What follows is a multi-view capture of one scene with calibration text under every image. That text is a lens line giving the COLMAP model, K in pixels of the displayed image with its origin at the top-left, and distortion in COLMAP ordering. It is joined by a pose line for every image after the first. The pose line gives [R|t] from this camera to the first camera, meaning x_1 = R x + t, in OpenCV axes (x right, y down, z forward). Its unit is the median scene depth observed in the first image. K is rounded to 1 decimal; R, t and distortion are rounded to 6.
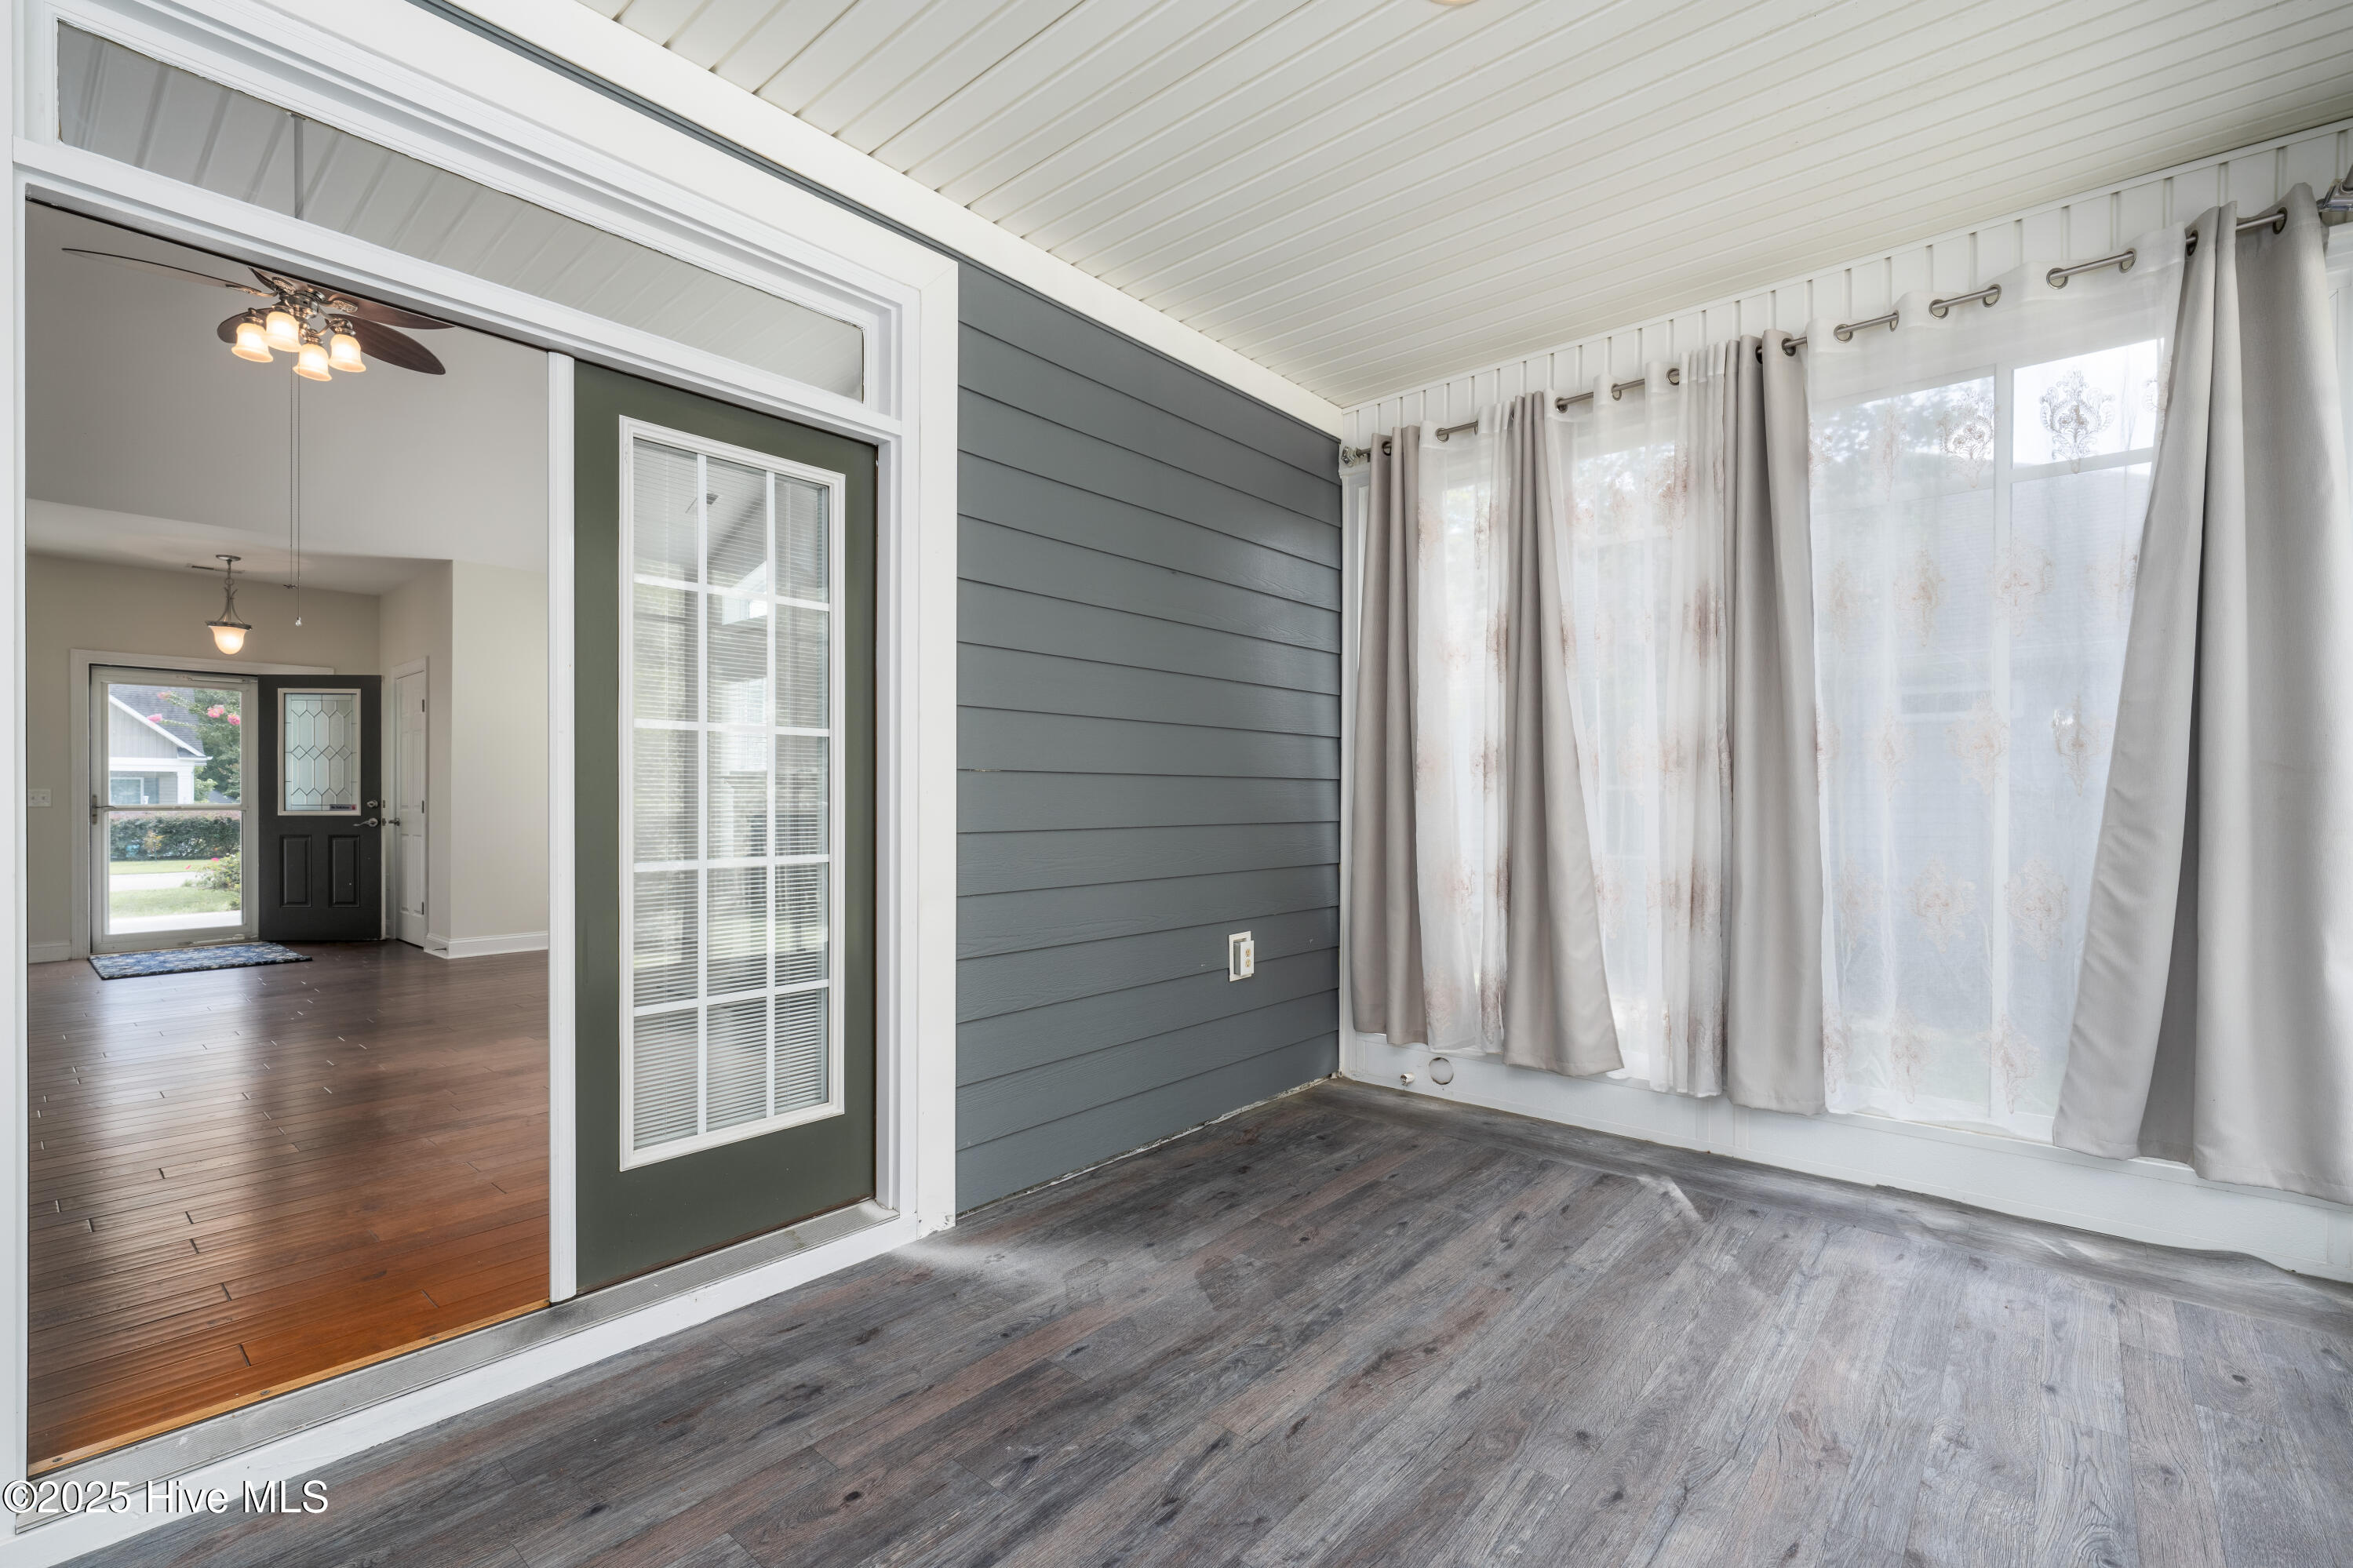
lens RADIAL K [[1060.5, 0, 1177.8], [0, 1060.5, 793.0], [0, 0, 1]] dist [-0.001467, 0.000155]
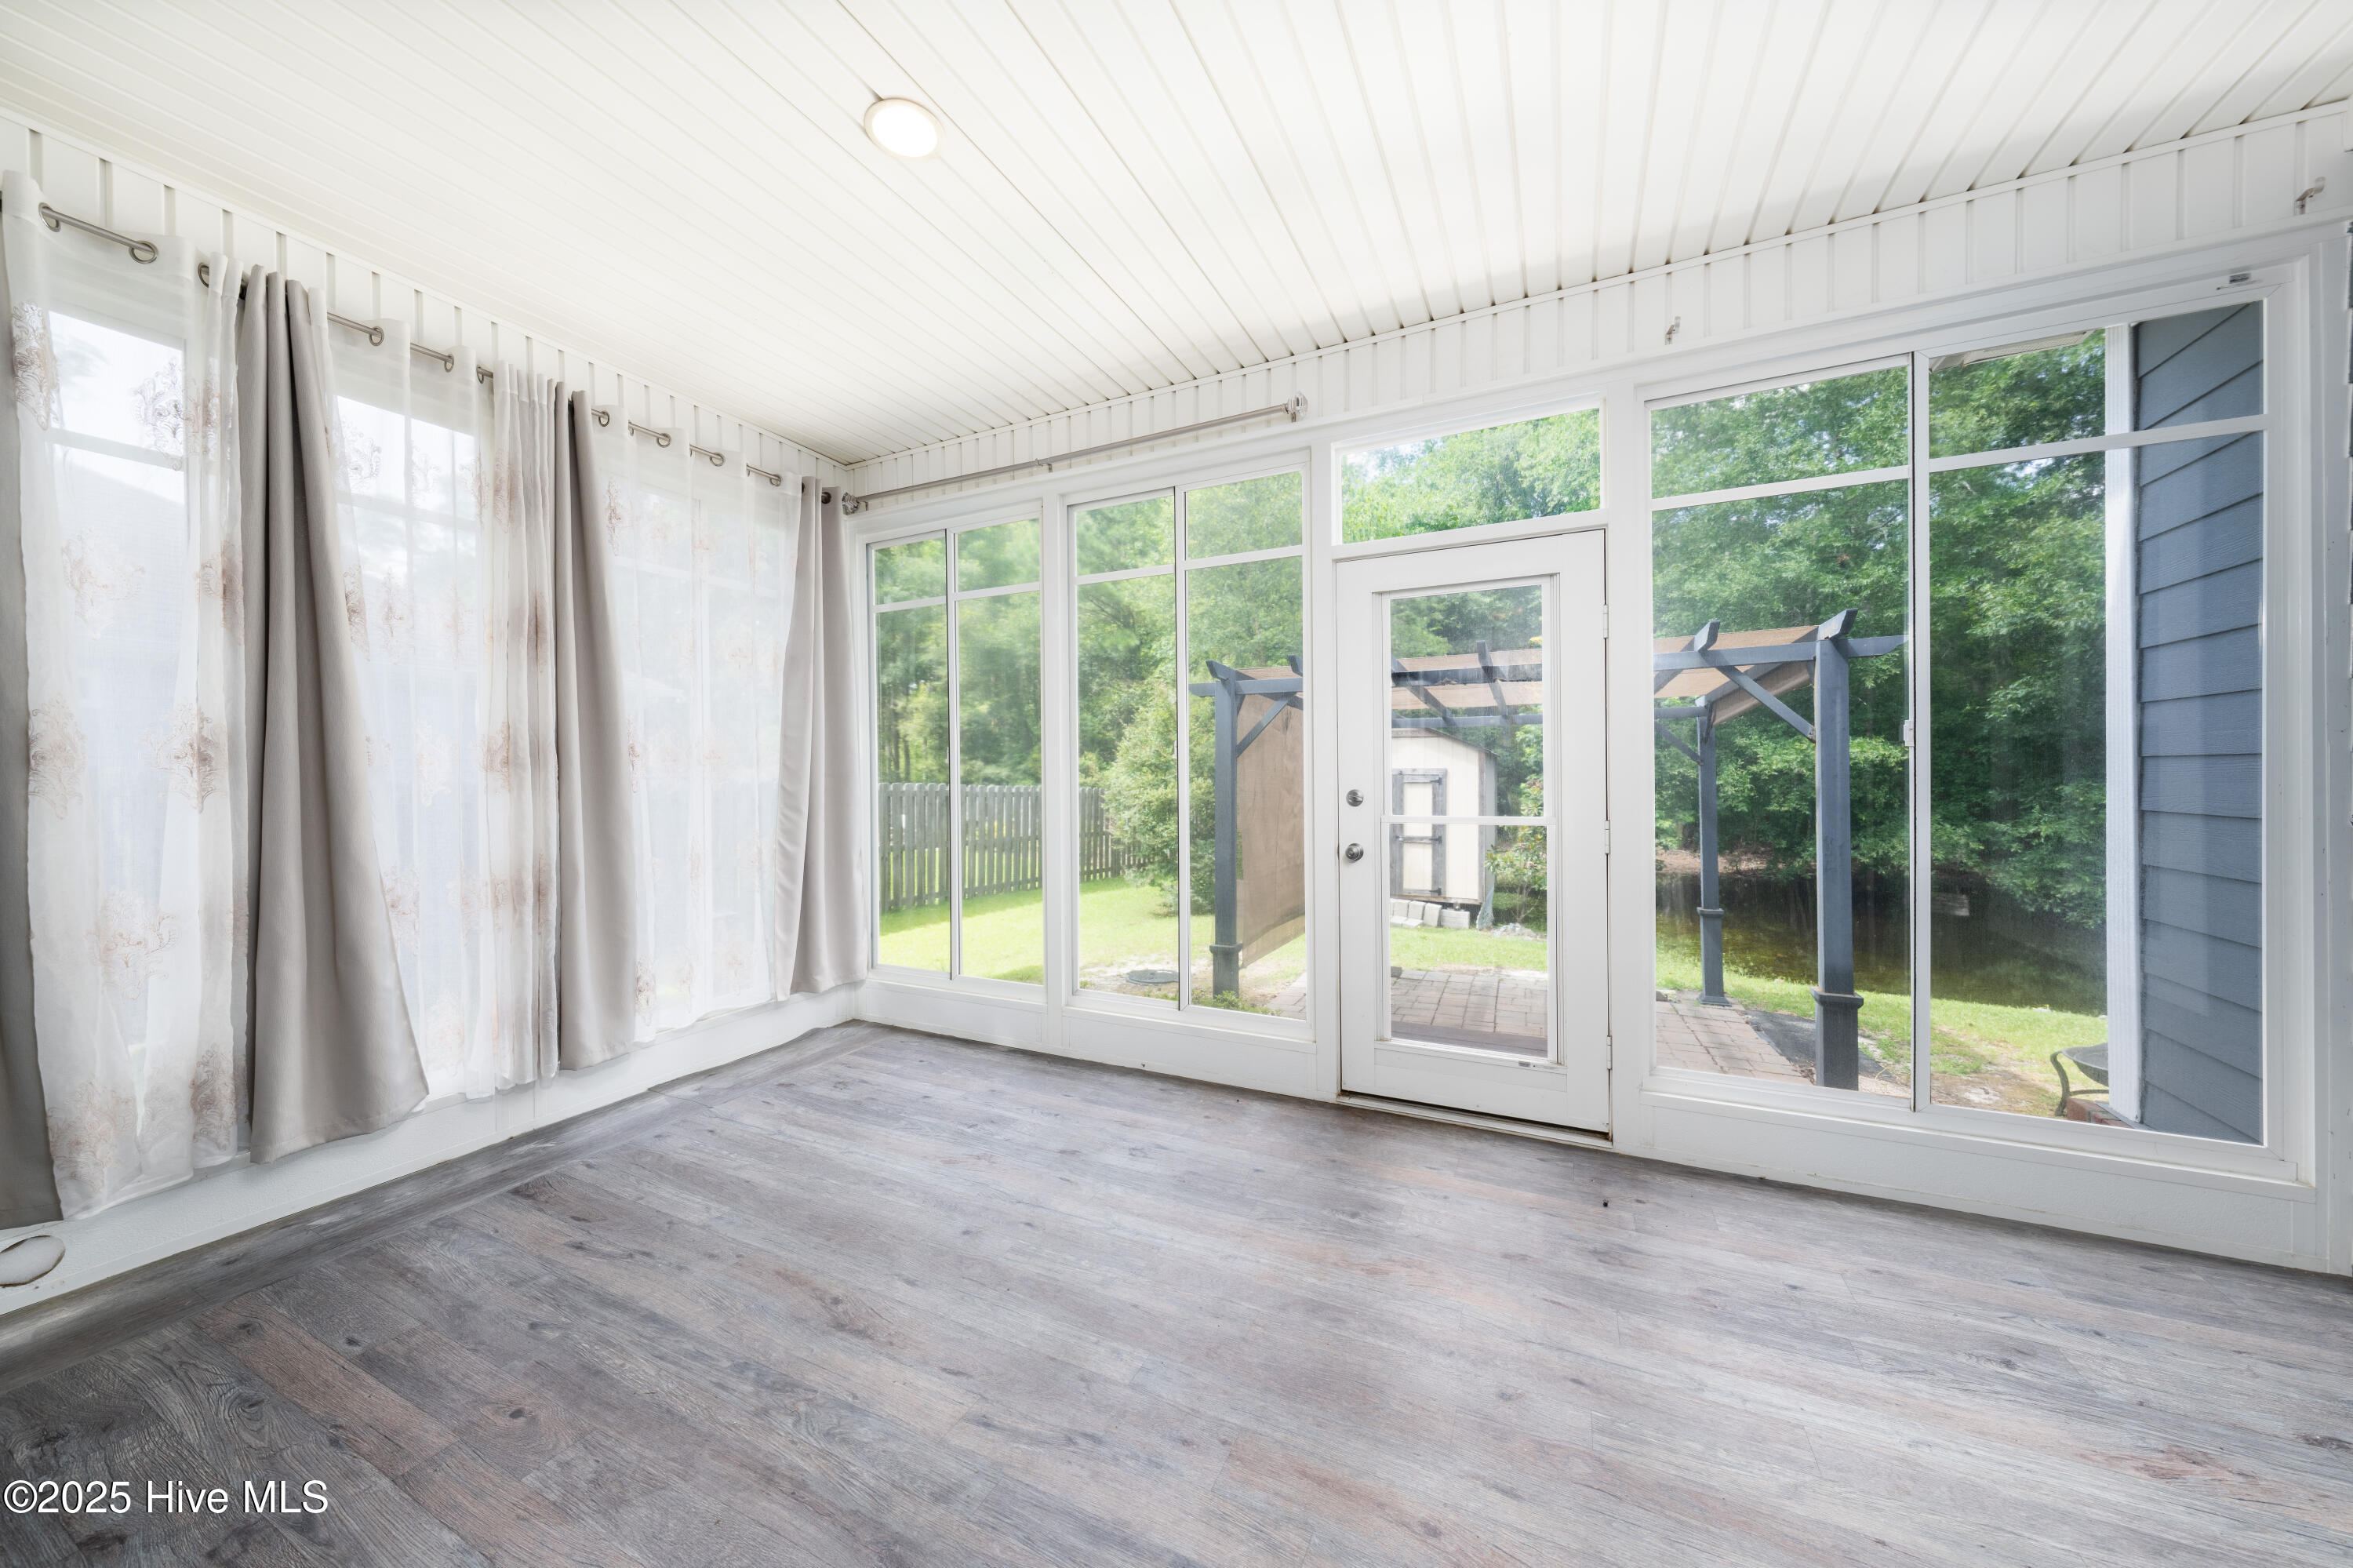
lens RADIAL K [[812.4, 0, 1175.4], [0, 812.4, 775.9], [0, 0, 1]] dist [-0.002713, -0.000157]
pose [[-0.260759, 0.000929, 0.965403, -0.507694], [0.009455, 0.999954, 0.001591, -0.014244], [-0.965358, 0.009543, -0.260756, 0.661575]]
